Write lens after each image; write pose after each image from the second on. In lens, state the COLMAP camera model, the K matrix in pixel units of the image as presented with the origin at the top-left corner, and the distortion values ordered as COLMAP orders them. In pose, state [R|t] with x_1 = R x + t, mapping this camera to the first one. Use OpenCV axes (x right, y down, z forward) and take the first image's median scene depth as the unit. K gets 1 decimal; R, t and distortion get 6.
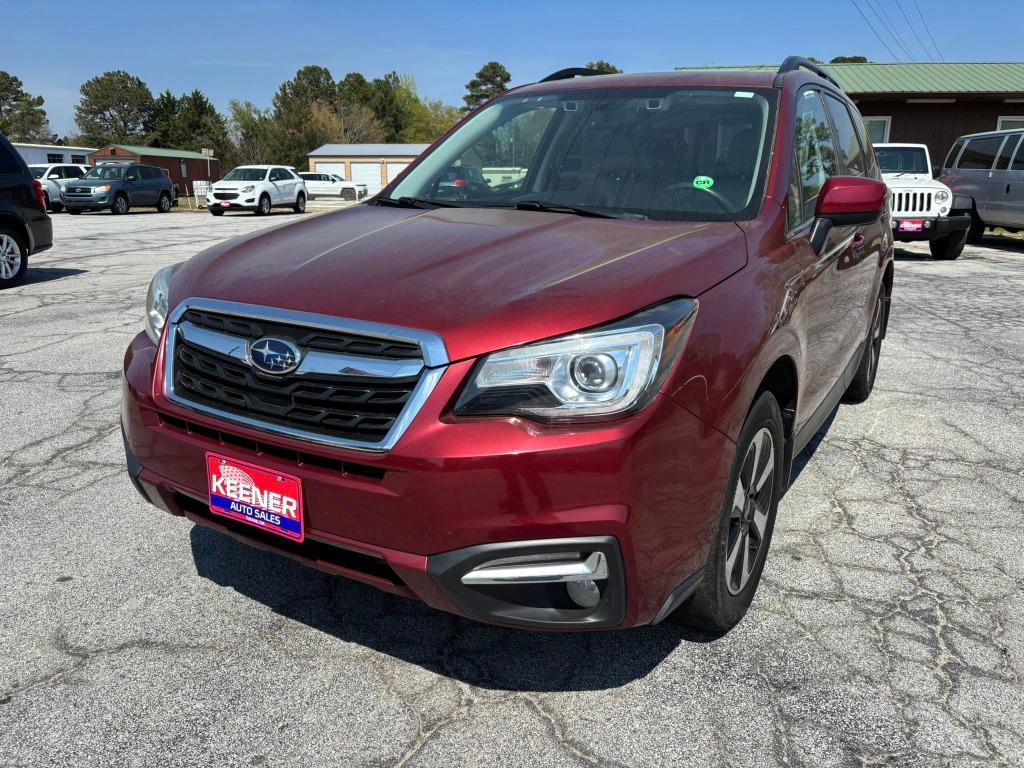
lens RADIAL K [[775.9, 0, 517.8], [0, 775.9, 392.3], [0, 0, 1]] dist [0.034884, -0.038943]
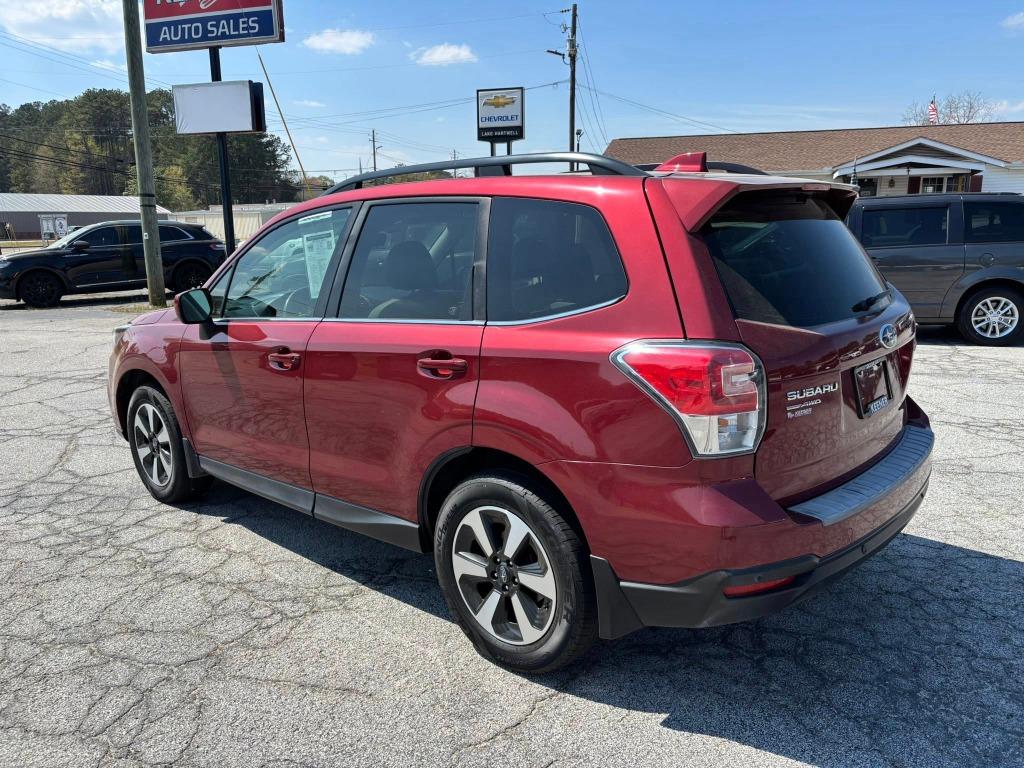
lens RADIAL K [[775.9, 0, 509.3], [0, 775.9, 381.2], [0, 0, 1]] dist [0.034884, -0.038943]
pose [[-0.201624, 0.190168, -0.960825, 0.173765], [-0.246832, 0.939445, 0.237733, -0.060471], [0.947851, 0.285095, -0.142475, 0.182941]]
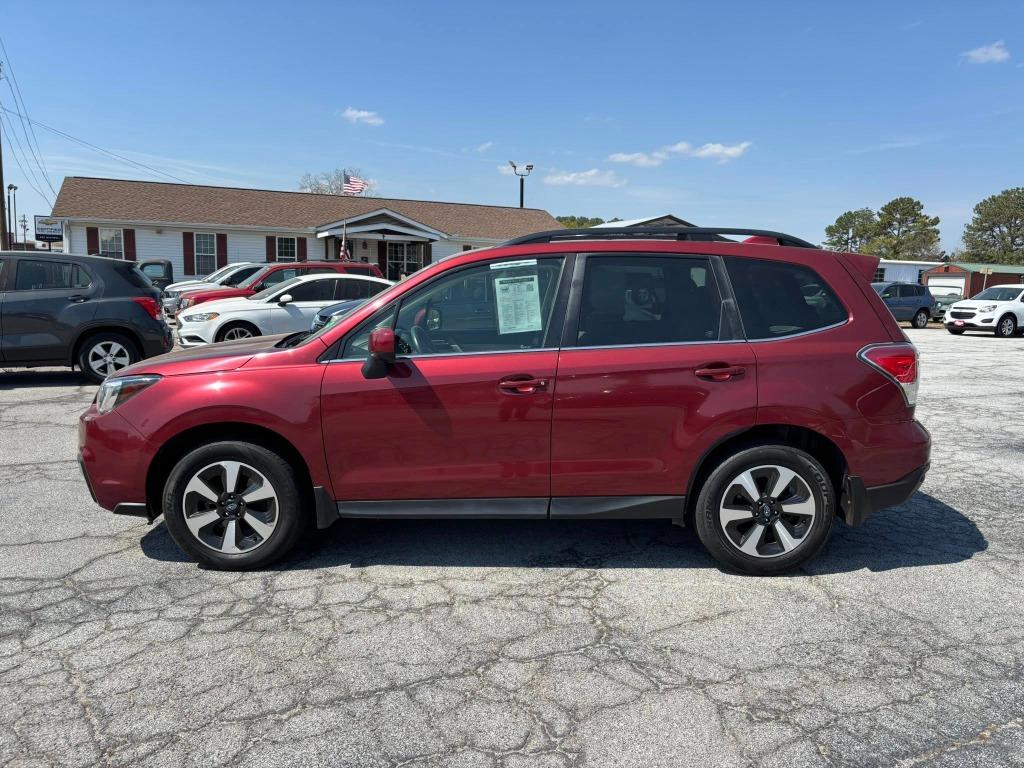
lens RADIAL K [[775.9, 0, 512.7], [0, 775.9, 386.2], [0, 0, 1]] dist [0.034884, -0.038943]
pose [[0.506991, 0.120819, -0.853442, 0.181787], [-0.243535, 0.969864, -0.007373, -0.022050], [0.826832, 0.211581, 0.521136, 0.048538]]
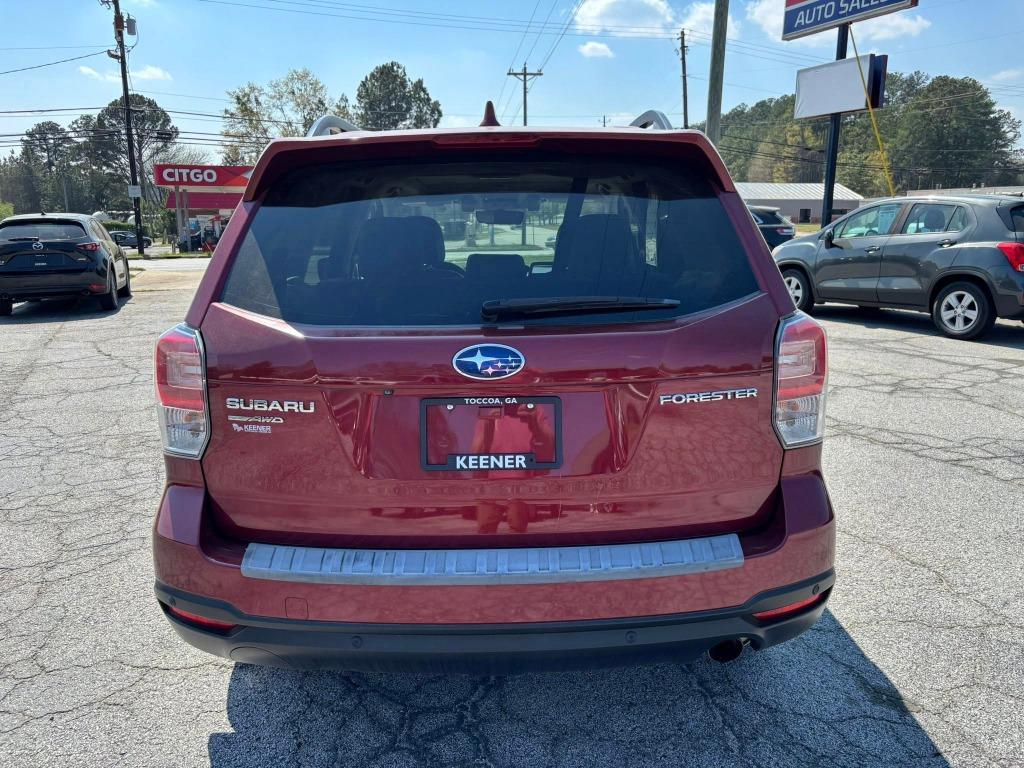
lens RADIAL K [[775.9, 0, 514.3], [0, 775.9, 386.8], [0, 0, 1]] dist [0.034884, -0.038943]
pose [[-0.860212, 0.103894, -0.499241, 0.099119], [-0.138546, 0.894582, 0.424887, -0.080167], [0.490755, 0.434660, -0.755136, 0.263579]]
